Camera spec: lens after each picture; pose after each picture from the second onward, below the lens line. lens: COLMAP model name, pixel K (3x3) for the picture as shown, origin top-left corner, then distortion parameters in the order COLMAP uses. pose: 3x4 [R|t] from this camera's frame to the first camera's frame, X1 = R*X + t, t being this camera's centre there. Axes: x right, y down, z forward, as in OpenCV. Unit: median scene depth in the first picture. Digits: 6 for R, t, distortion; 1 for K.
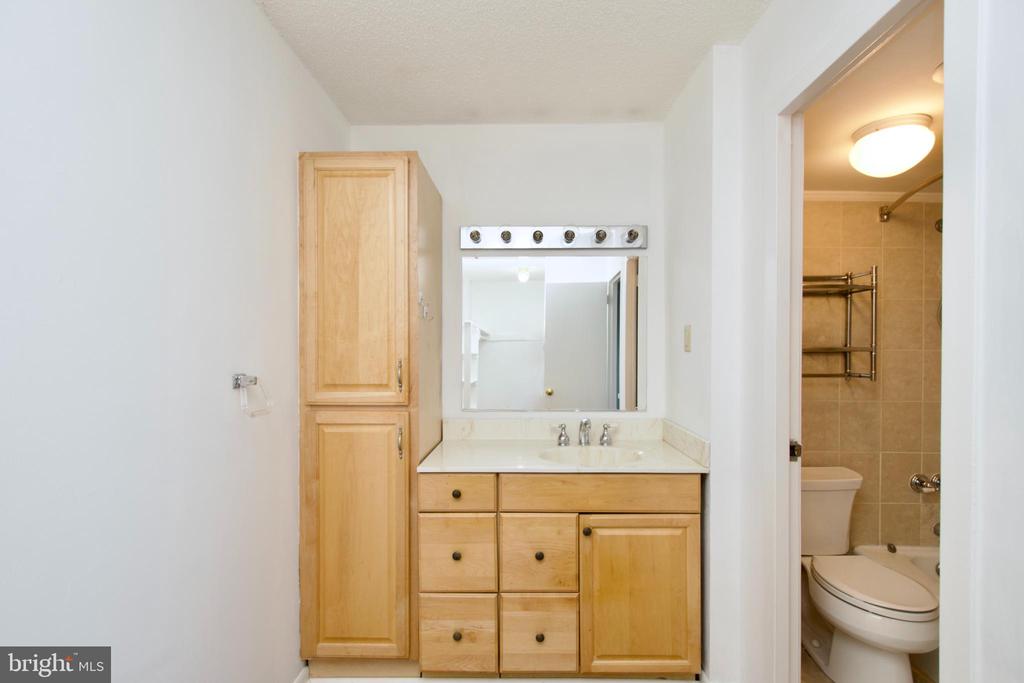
lens RADIAL K [[449.1, 0, 504.6], [0, 449.1, 355.7], [0, 0, 1]] dist [0.006845, -0.005332]
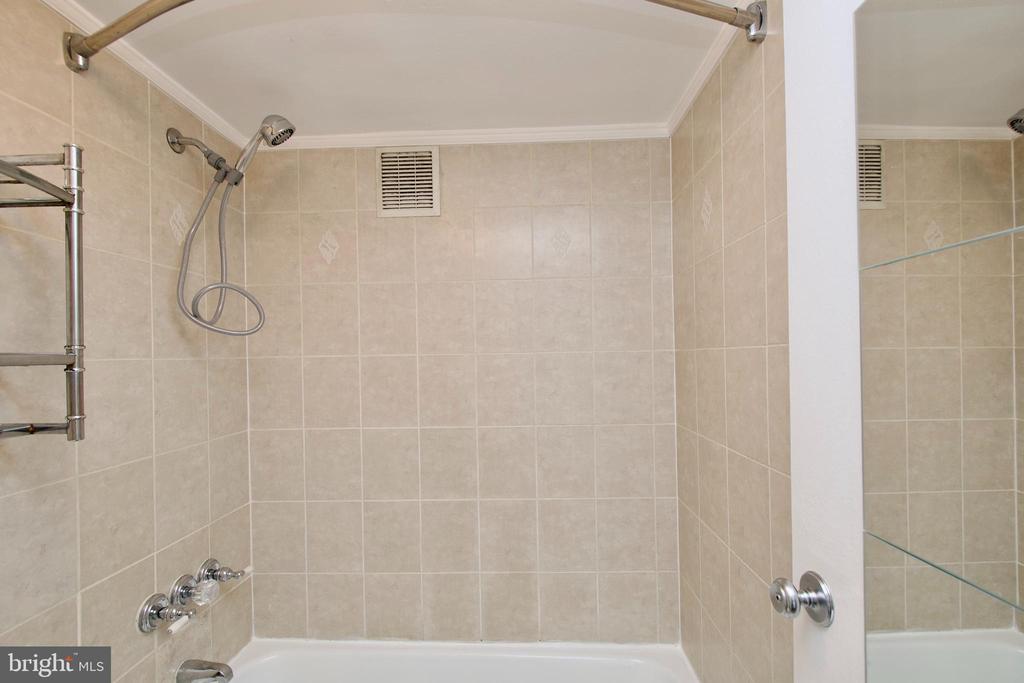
lens RADIAL K [[449.1, 0, 519.8], [0, 449.1, 352.9], [0, 0, 1]] dist [0.006845, -0.005332]
pose [[-0.014683, -0.000665, 0.999892, 0.479685], [0.024825, 0.999691, 0.001030, -0.011192], [-0.999584, 0.024837, -0.014662, 0.701308]]
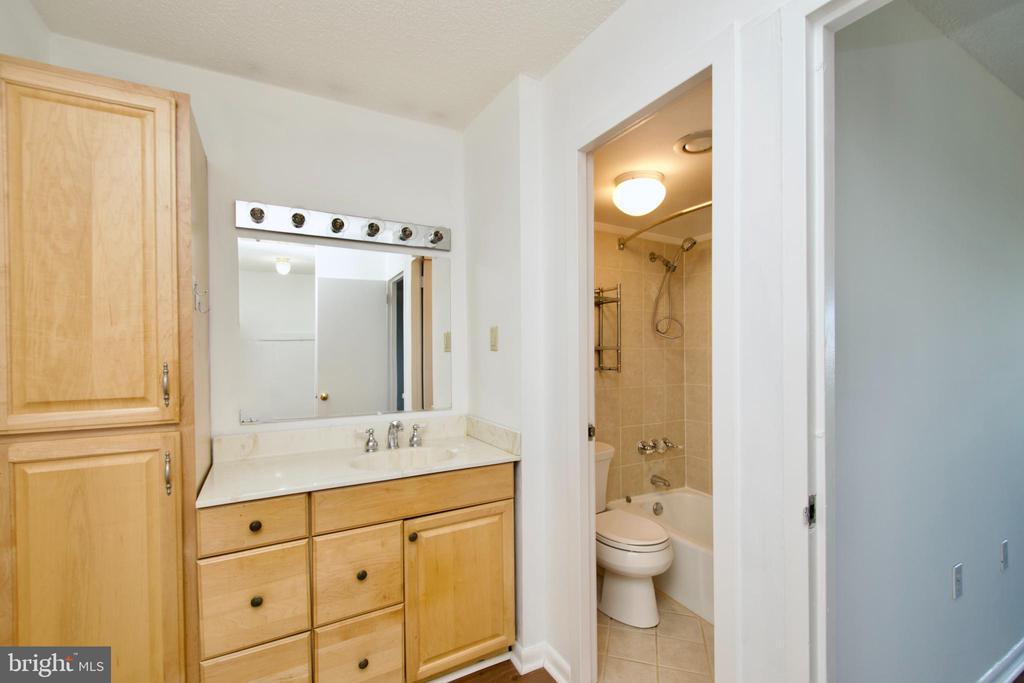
lens RADIAL K [[449.1, 0, 510.3], [0, 449.1, 354.8], [0, 0, 1]] dist [0.006845, -0.005332]
pose [[0.862882, -0.011584, 0.505272, -0.112757], [0.012537, 0.999920, 0.001515, -0.000249], [-0.505249, 0.005027, 0.862959, 0.051832]]
